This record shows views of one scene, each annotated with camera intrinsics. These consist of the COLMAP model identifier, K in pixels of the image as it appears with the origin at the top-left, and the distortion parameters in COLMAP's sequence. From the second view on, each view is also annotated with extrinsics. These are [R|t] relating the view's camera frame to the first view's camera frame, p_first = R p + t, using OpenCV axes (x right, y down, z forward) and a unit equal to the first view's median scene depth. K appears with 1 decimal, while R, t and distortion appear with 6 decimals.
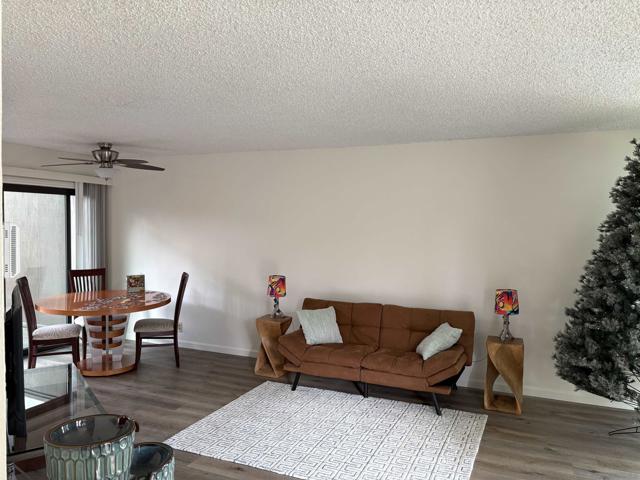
lens RADIAL K [[489.5, 0, 317.2], [0, 489.5, 243.0], [0, 0, 1]] dist [0.037159, -0.037610]
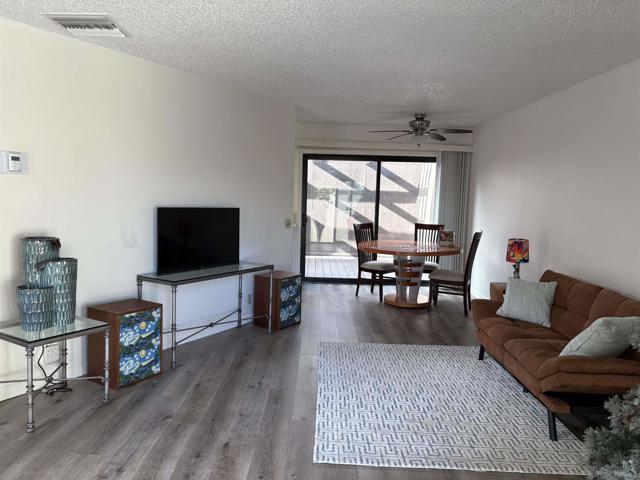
lens RADIAL K [[488.5, 0, 320.0], [0, 488.5, 240.0], [0, 0, 1]] dist [0.090759, -0.110614]
pose [[0.404234, 0.088549, -0.910359, 0.590064], [-0.065116, 0.995563, 0.067923, 0.033276], [0.912335, 0.031822, 0.408207, 0.319483]]
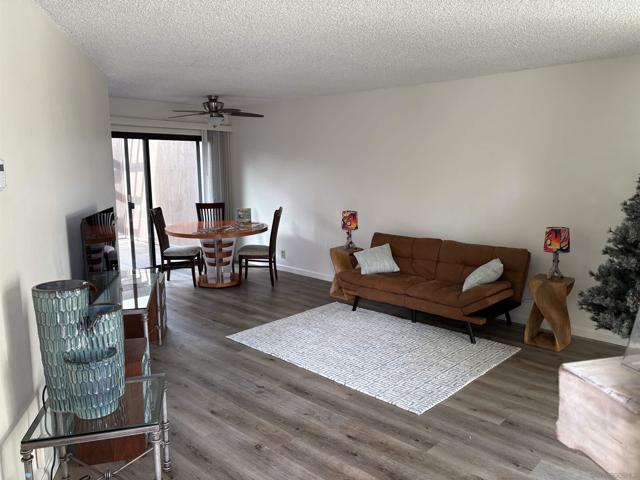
lens RADIAL K [[488.5, 0, 320.0], [0, 488.5, 240.0], [0, 0, 1]] dist [0.090759, -0.110614]
pose [[0.942755, 0.039835, -0.331097, 0.226296], [-0.002922, 0.993789, 0.111245, 0.010124], [0.333472, -0.103910, 0.937016, -0.064356]]
